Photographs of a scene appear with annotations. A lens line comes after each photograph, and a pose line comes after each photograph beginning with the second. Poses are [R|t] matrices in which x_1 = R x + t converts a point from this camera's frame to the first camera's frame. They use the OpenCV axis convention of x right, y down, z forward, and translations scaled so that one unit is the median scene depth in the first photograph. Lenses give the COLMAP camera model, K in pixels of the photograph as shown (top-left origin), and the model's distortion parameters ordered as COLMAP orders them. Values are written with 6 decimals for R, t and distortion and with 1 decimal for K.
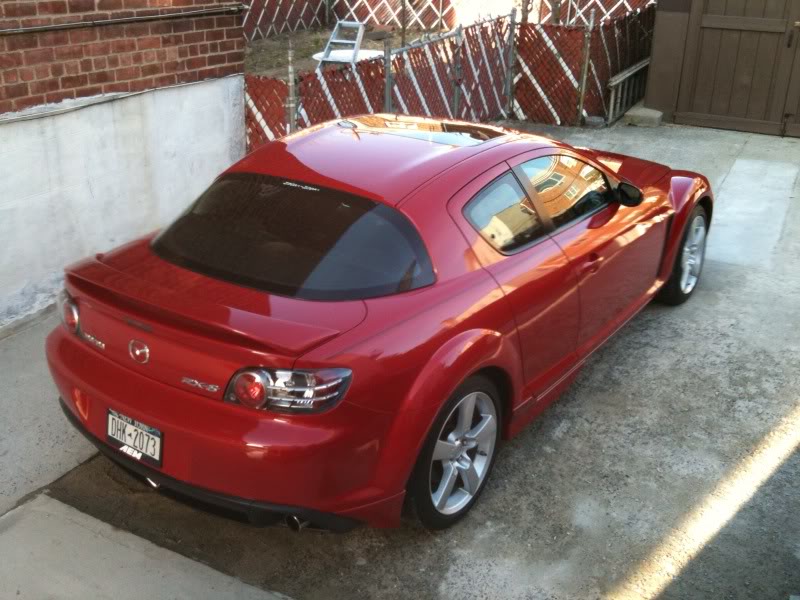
lens RADIAL K [[851.5, 0, 398.6], [0, 851.5, 281.0], [0, 0, 1]] dist [0.039819, -0.201648]
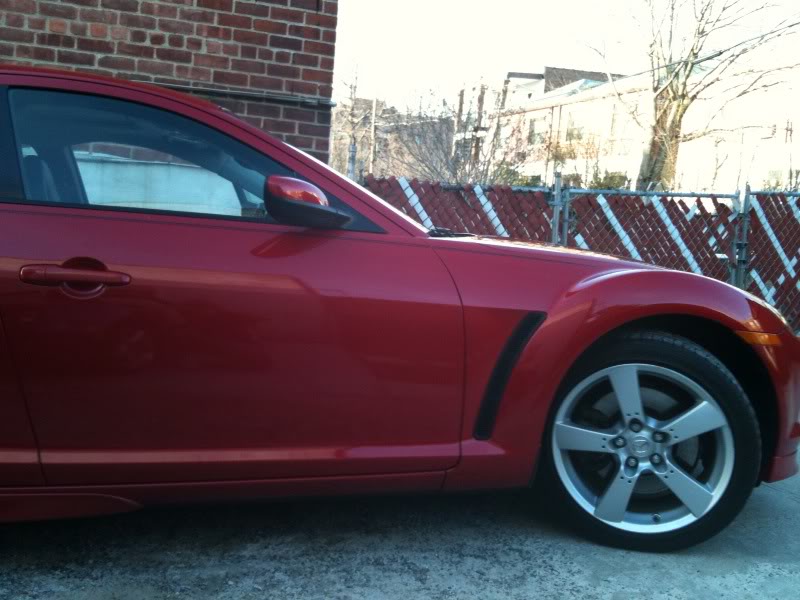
lens RADIAL K [[851.3, 0, 400.0], [0, 851.3, 300.0], [0, 0, 1]] dist [0.021695, -0.152726]
pose [[0.762004, 0.091292, -0.641105, 0.573773], [-0.281682, 0.938174, -0.201207, 0.029787], [0.583099, 0.333908, 0.740608, 0.595204]]
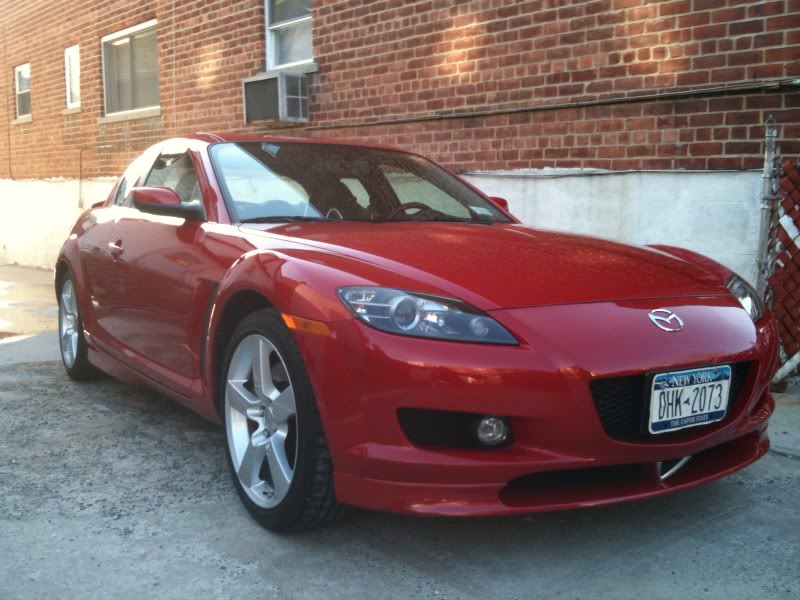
lens RADIAL K [[851.5, 0, 398.6], [0, 851.5, 281.0], [0, 0, 1]] dist [0.039819, -0.201648]
pose [[-0.370328, 0.070752, -0.926203, 0.822865], [-0.351598, 0.912232, 0.210265, -0.251380], [0.859789, 0.403518, -0.312949, 1.286065]]
